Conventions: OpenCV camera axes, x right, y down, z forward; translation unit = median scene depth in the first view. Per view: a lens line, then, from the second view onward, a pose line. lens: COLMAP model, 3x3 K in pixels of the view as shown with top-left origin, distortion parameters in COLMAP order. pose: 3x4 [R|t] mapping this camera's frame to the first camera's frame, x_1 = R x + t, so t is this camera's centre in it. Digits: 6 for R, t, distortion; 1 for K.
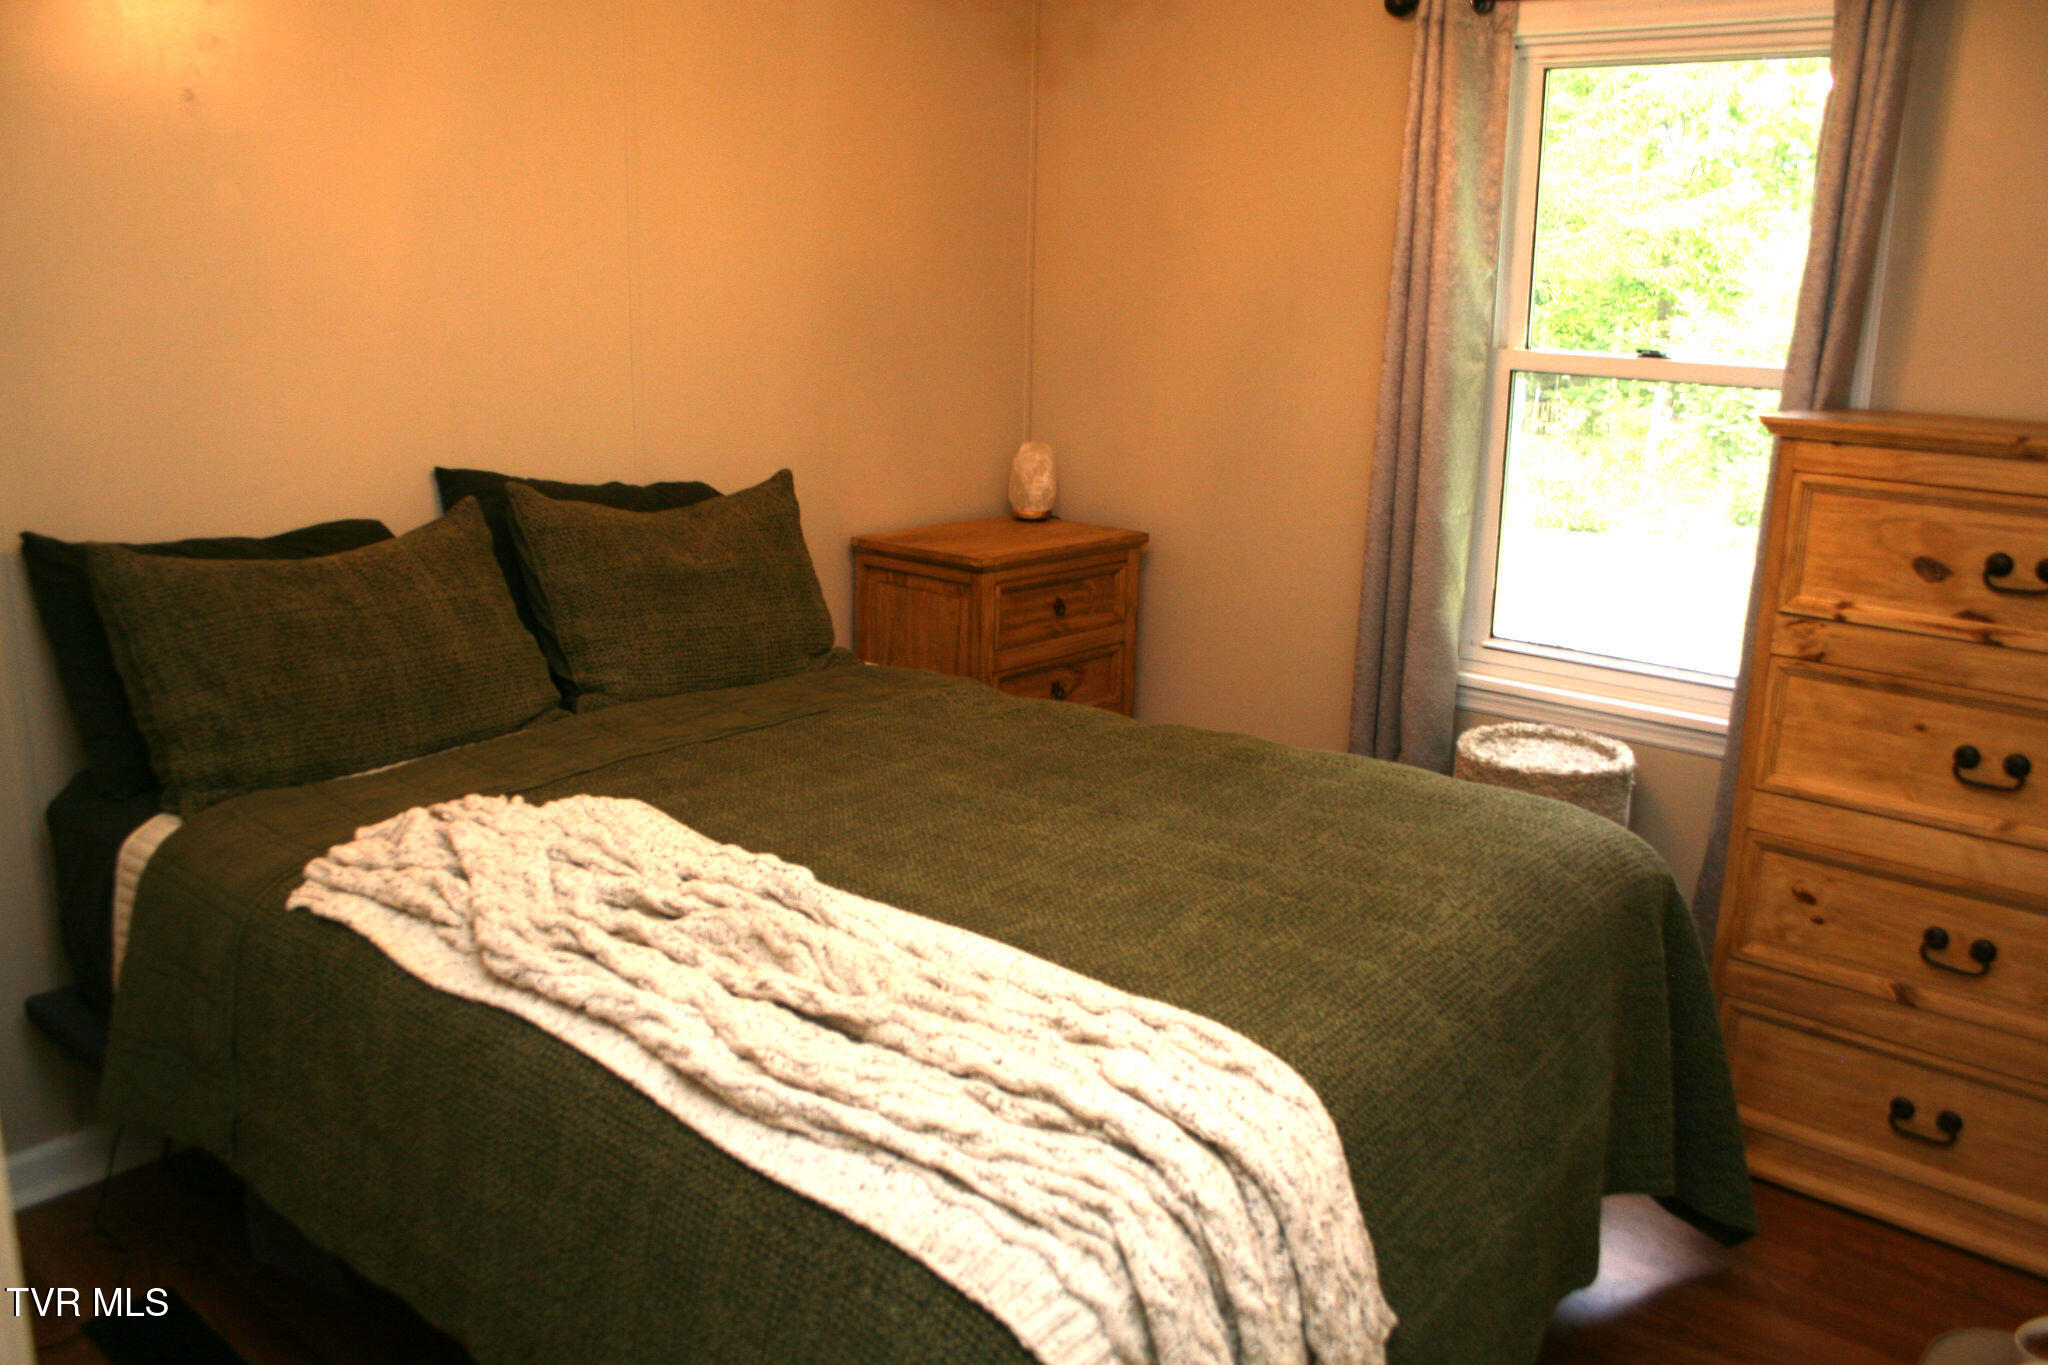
lens RADIAL K [[1681.3, 0, 1023.5], [0, 1681.3, 716.6], [0, 0, 1]] dist [-0.131705, 0.095225]
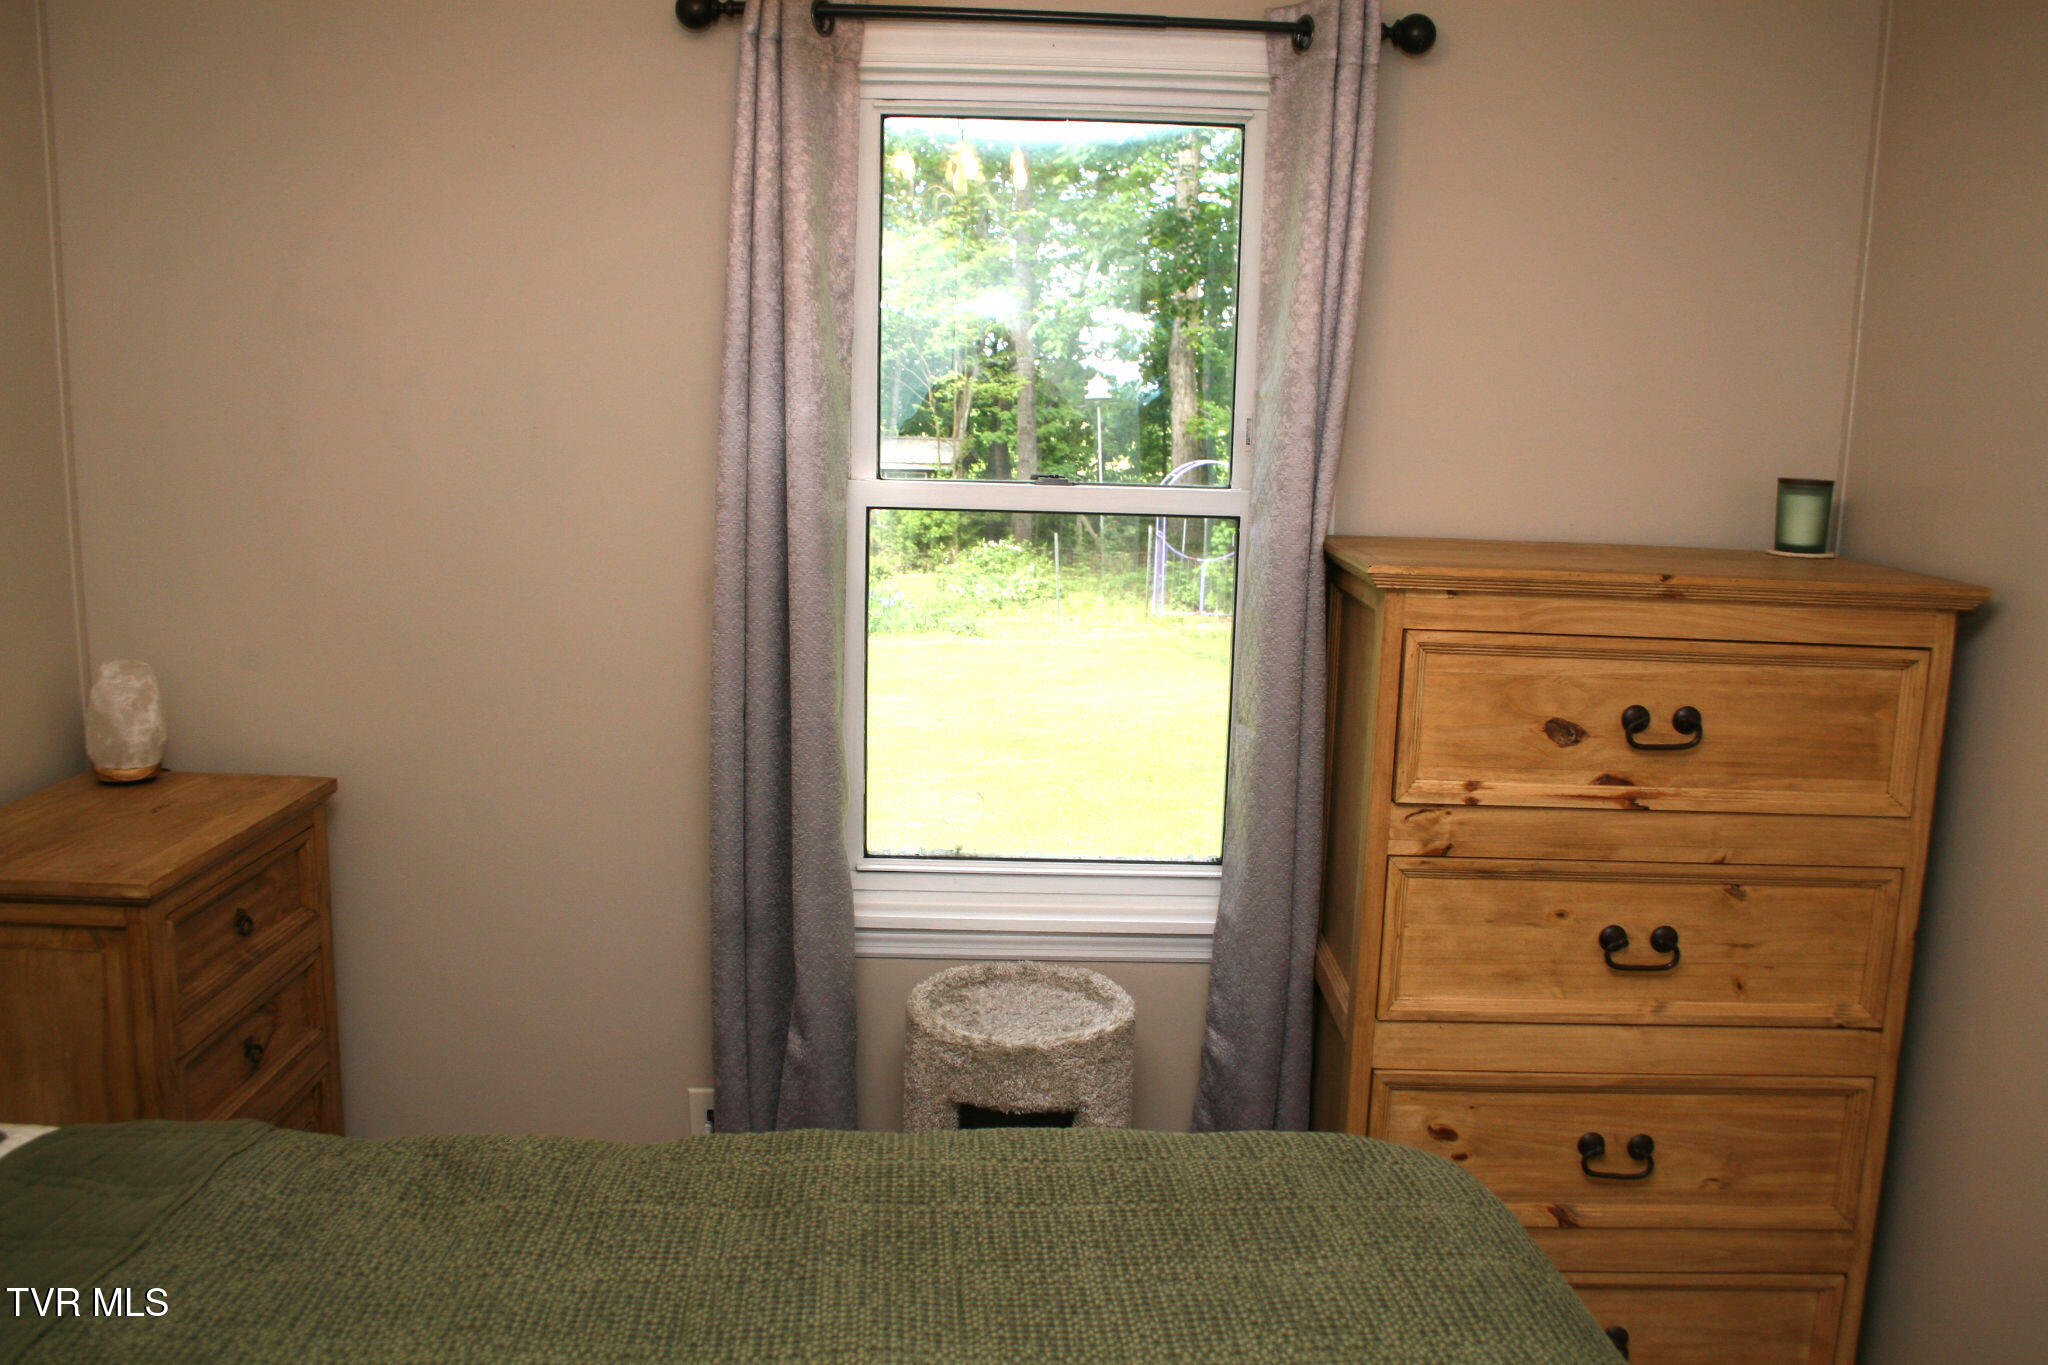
lens RADIAL K [[1681.3, 0, 1023.5], [0, 1681.3, 716.6], [0, 0, 1]] dist [-0.131705, 0.095225]
pose [[0.758422, -0.127316, 0.639208, -0.197519], [0.158834, 0.987271, 0.008185, -0.142750], [-0.632114, 0.095320, 0.768991, 0.486344]]
